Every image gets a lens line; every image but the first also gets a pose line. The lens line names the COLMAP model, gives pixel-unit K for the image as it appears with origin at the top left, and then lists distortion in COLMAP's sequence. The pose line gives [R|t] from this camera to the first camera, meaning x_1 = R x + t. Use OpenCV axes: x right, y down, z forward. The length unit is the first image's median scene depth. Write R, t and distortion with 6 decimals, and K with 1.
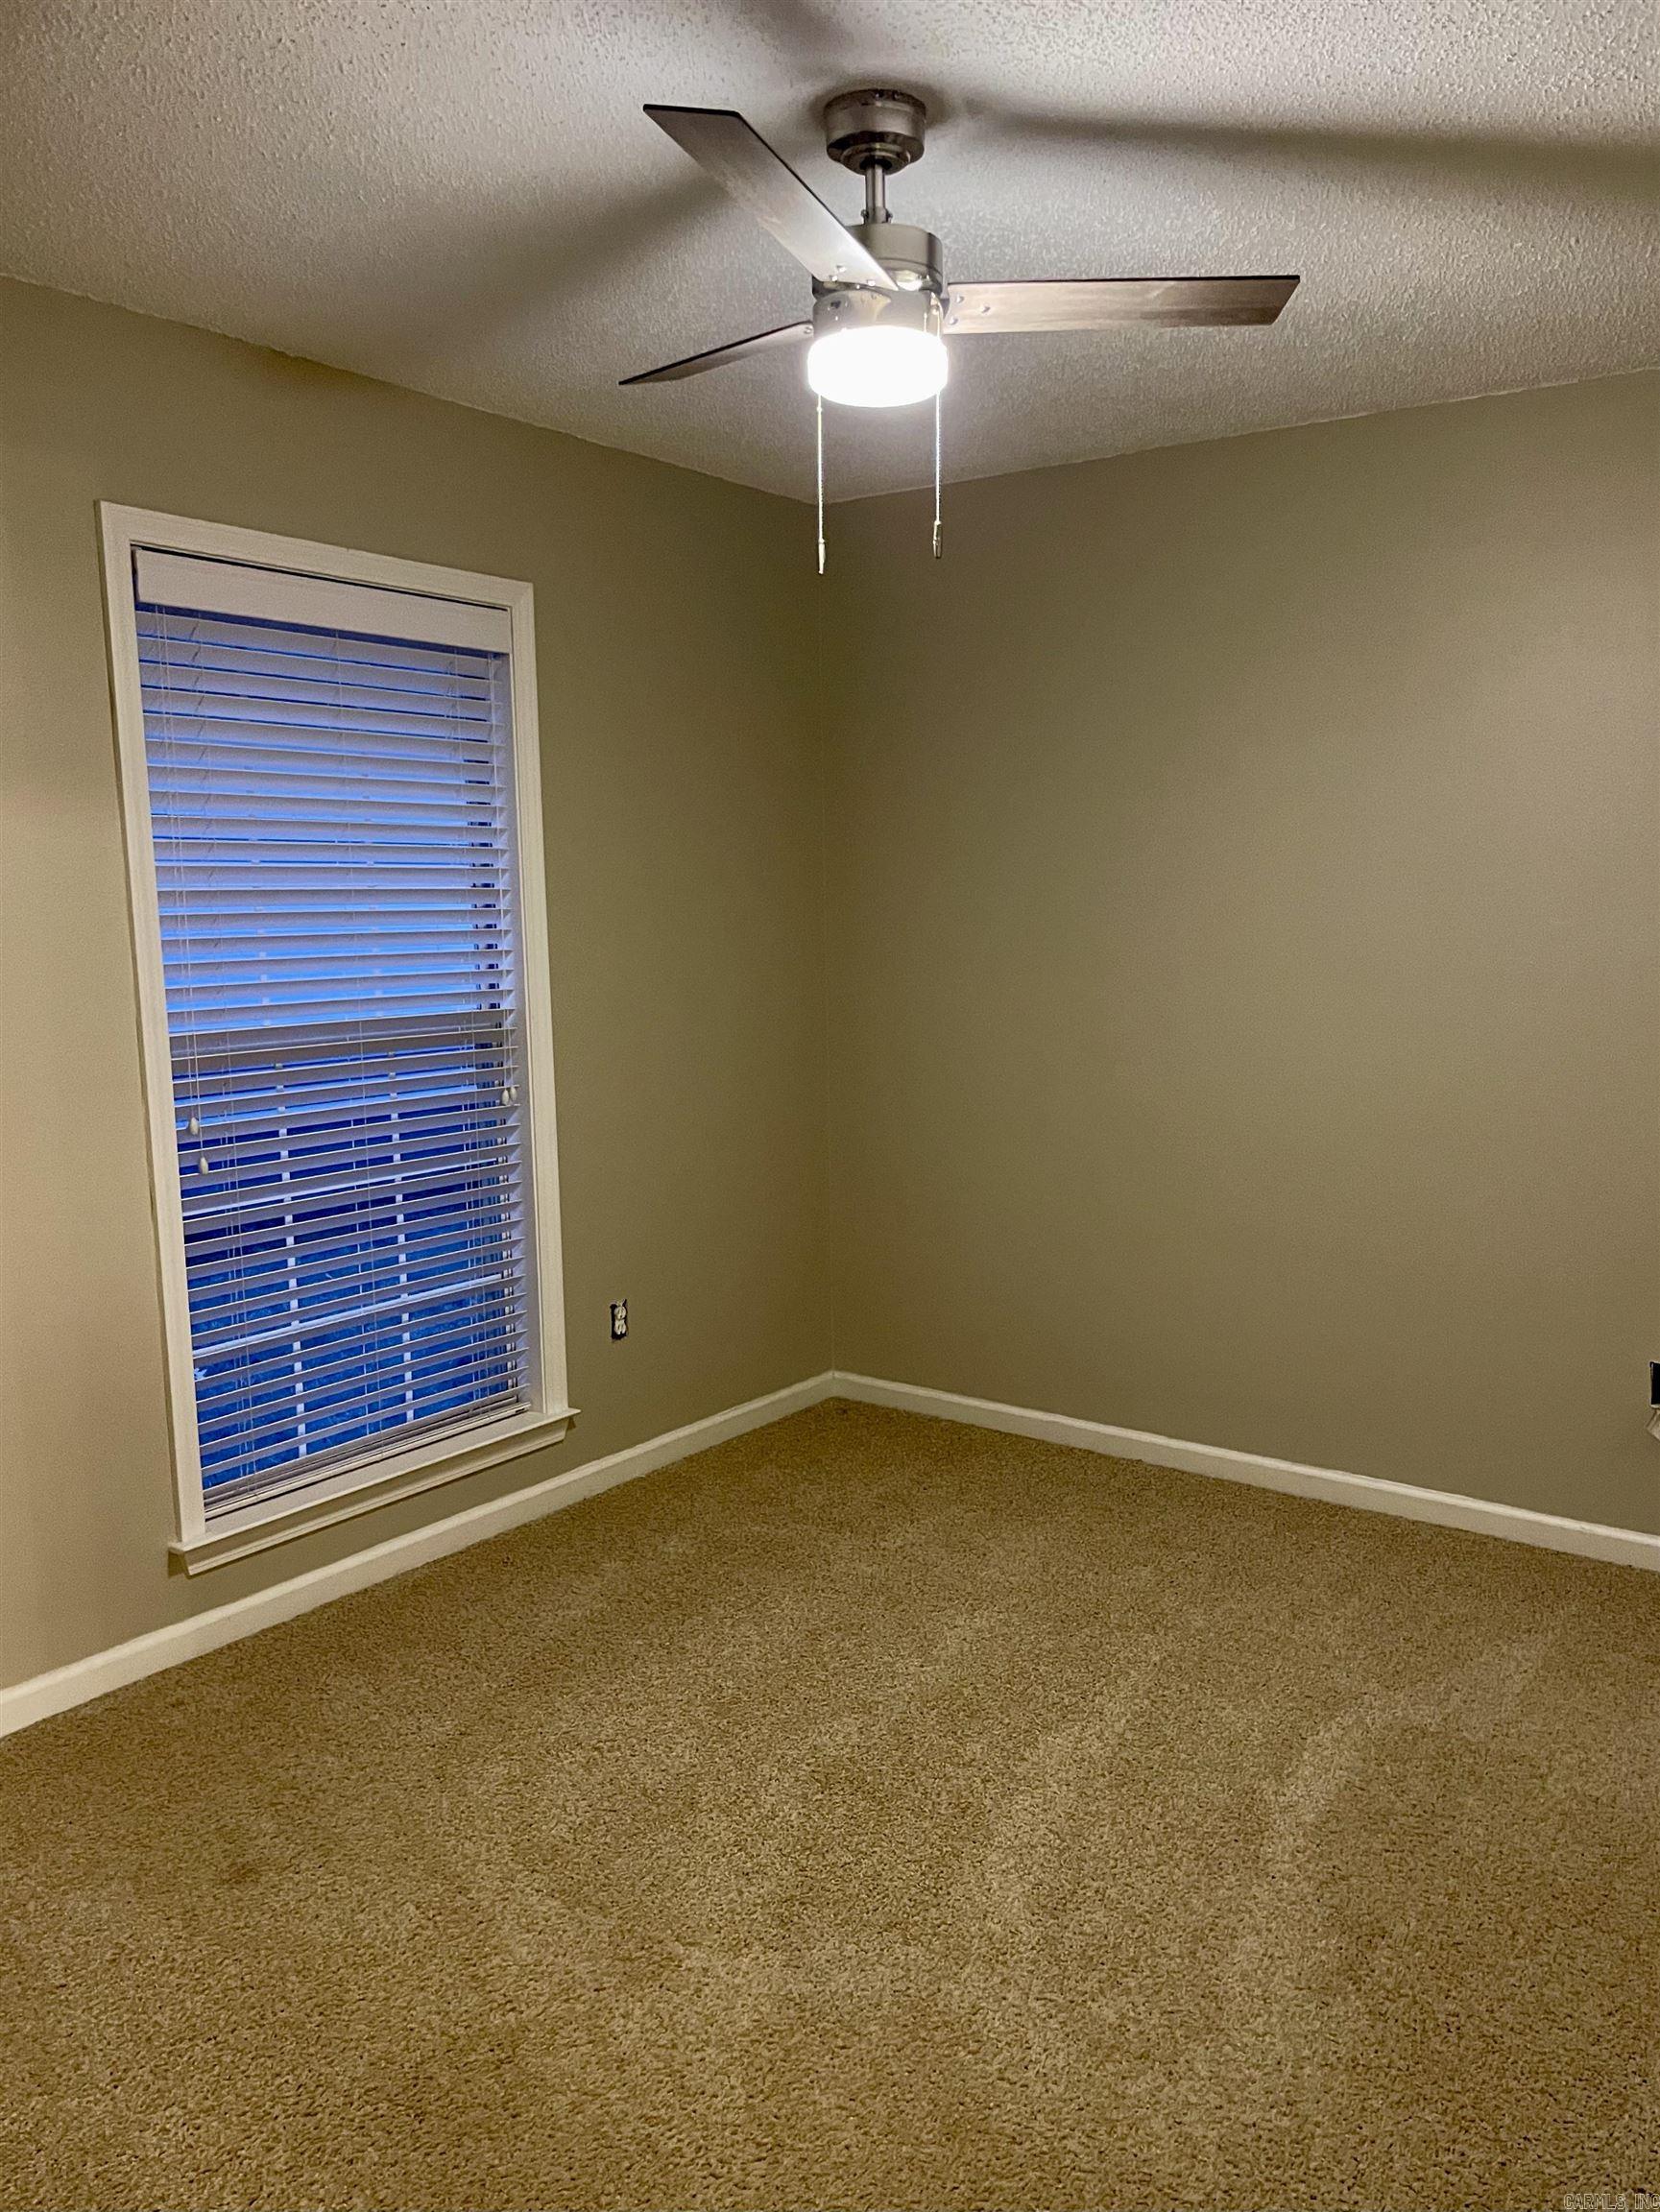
lens RADIAL K [[1699.5, 0, 822.4], [0, 1699.5, 1126.3], [0, 0, 1]] dist [0.092338, -0.132726]
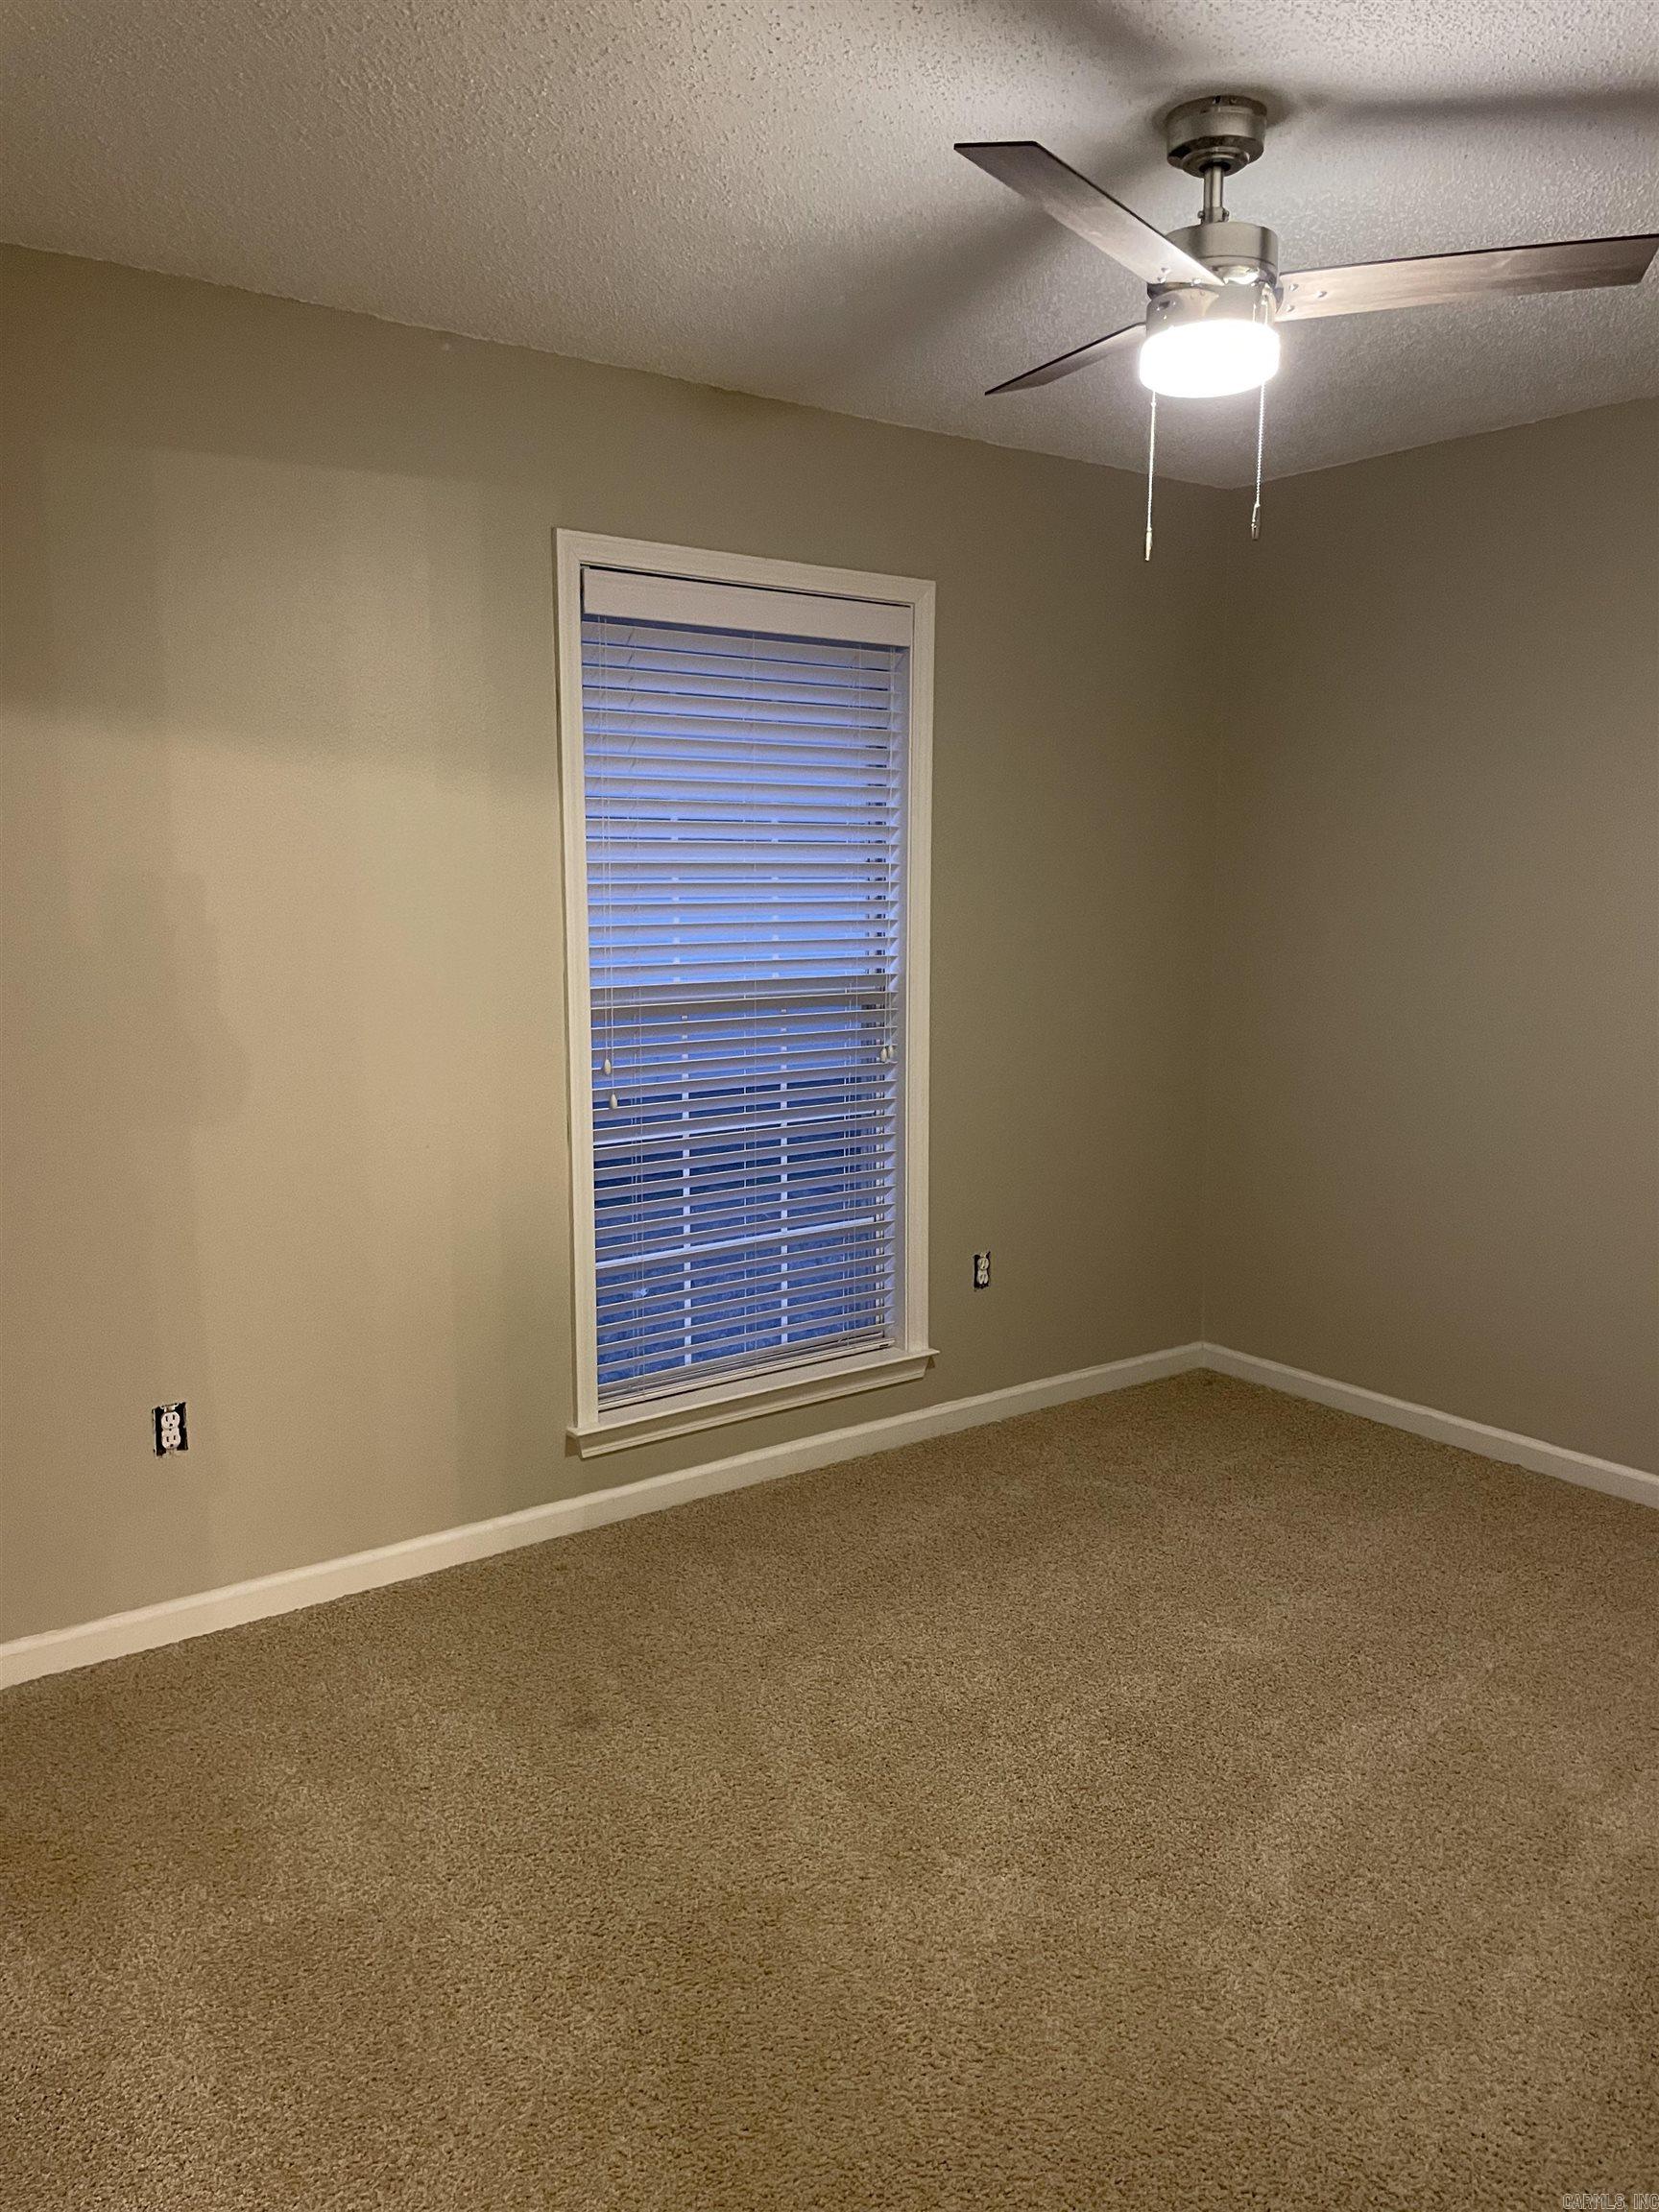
lens RADIAL K [[1699.5, 0, 890.5], [0, 1699.5, 1076.7], [0, 0, 1]] dist [0.092338, -0.132726]
pose [[0.952378, 0.045801, -0.301459, 0.164558], [-0.051448, 0.998617, -0.010813, 0.009417], [0.300547, 0.025808, 0.953418, -0.031013]]
